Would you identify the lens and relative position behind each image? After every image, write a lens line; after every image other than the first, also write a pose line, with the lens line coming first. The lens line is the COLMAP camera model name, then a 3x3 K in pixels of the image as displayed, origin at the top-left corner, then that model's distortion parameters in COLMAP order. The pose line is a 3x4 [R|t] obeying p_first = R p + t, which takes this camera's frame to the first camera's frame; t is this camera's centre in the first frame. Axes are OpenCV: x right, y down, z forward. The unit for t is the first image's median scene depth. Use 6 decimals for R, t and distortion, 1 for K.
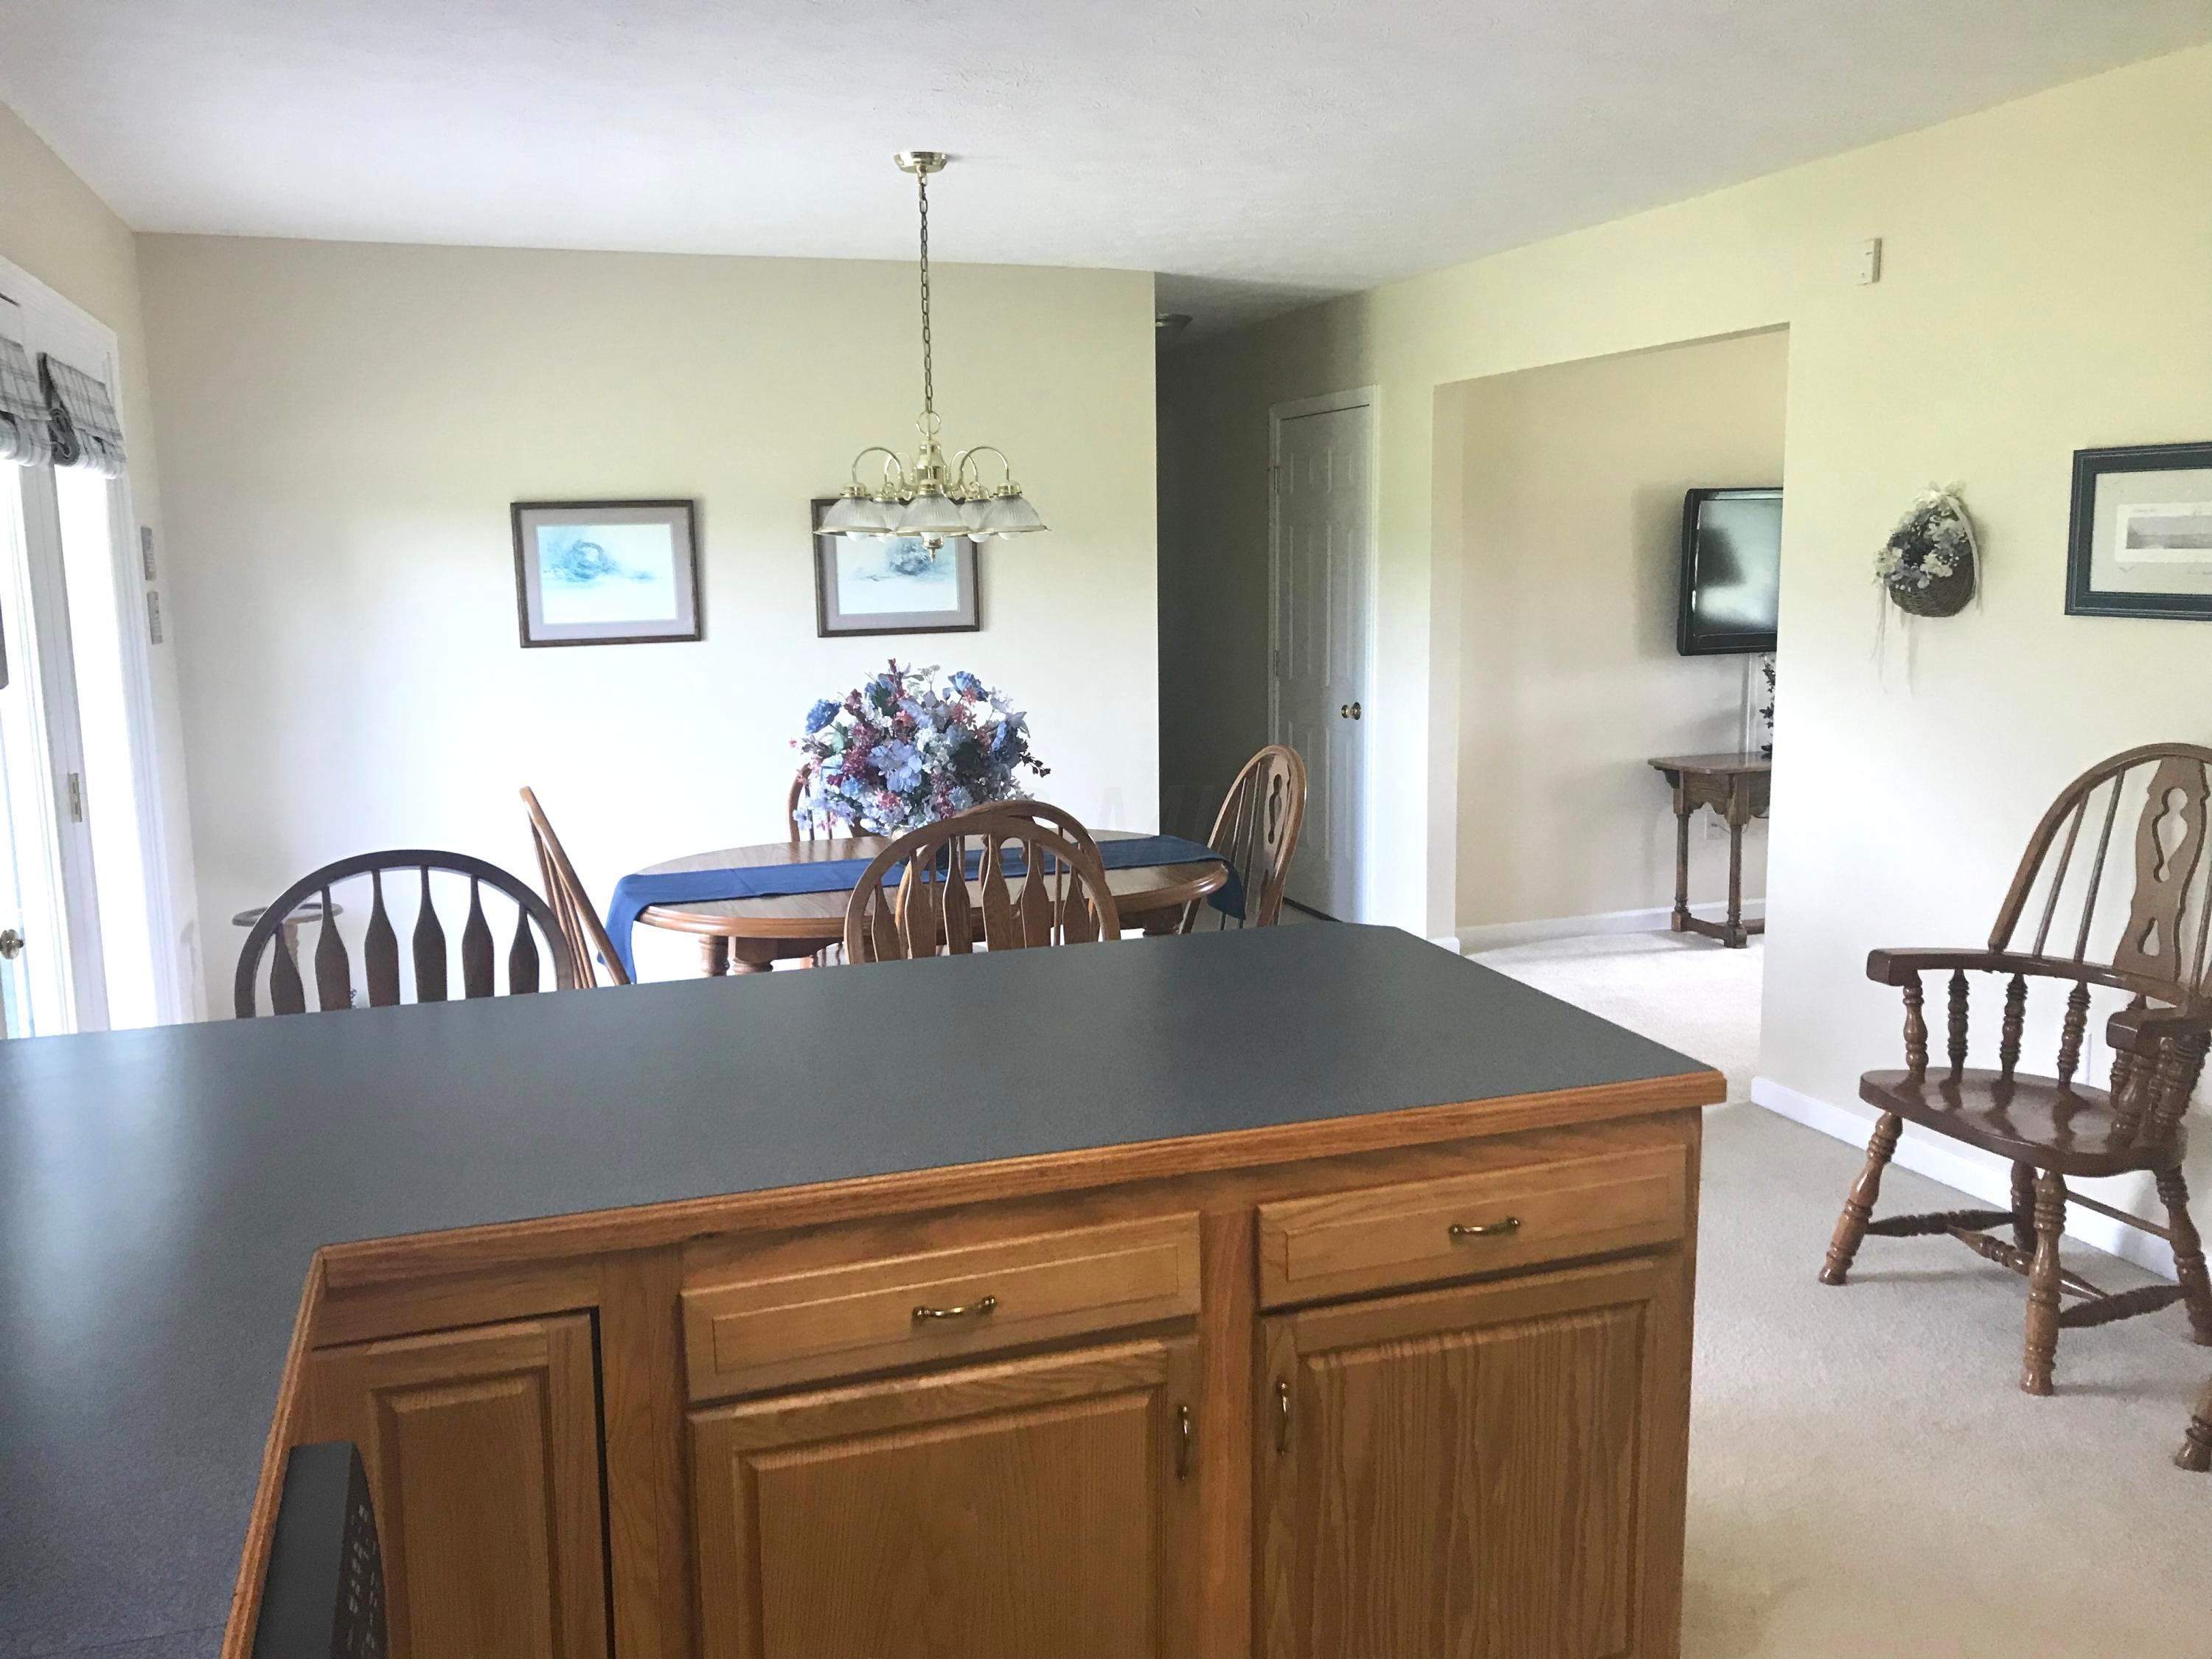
lens RADIAL K [[1819.8, 0, 1106.0], [0, 1819.8, 829.5], [0, 0, 1]] dist [0.003382, 0.008905]
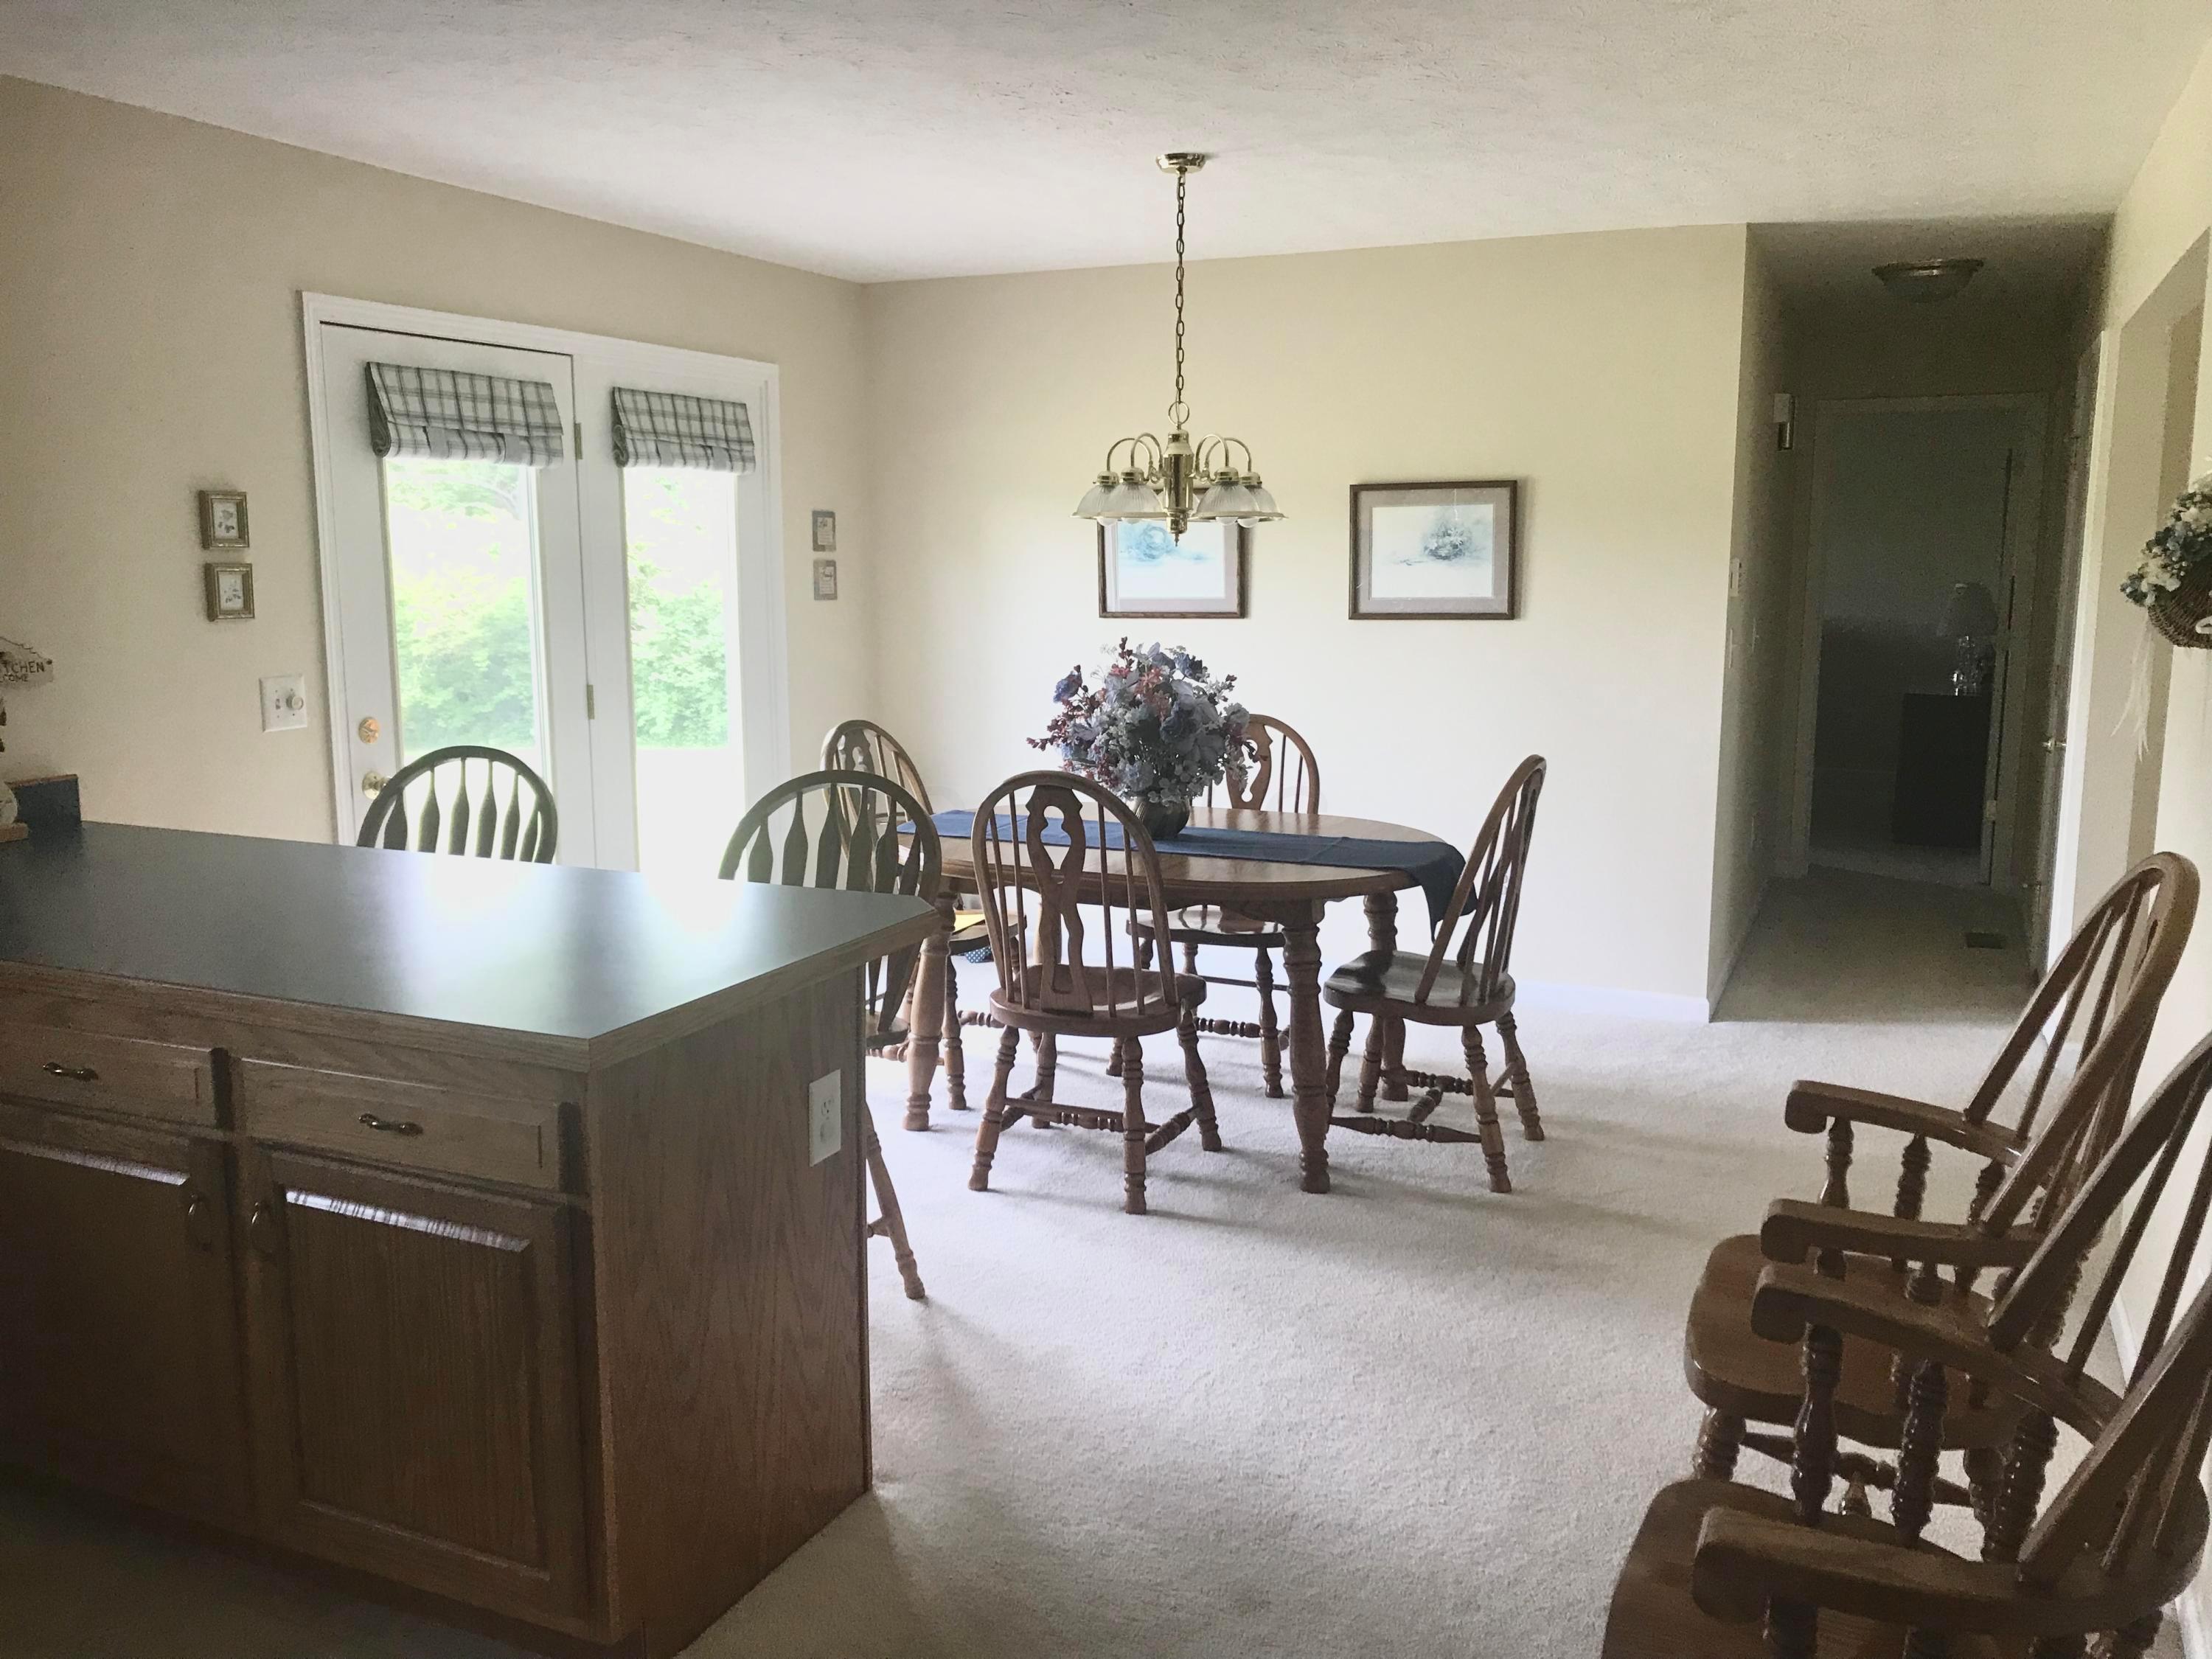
lens RADIAL K [[1807.9, 0, 1106.0], [0, 1807.9, 829.5], [0, 0, 1]] dist [0.224203, -0.404278]
pose [[0.718626, 0.123273, -0.684383, 0.489354], [-0.113530, 0.991756, 0.059427, -0.033894], [0.686066, 0.034992, 0.726697, 0.160974]]
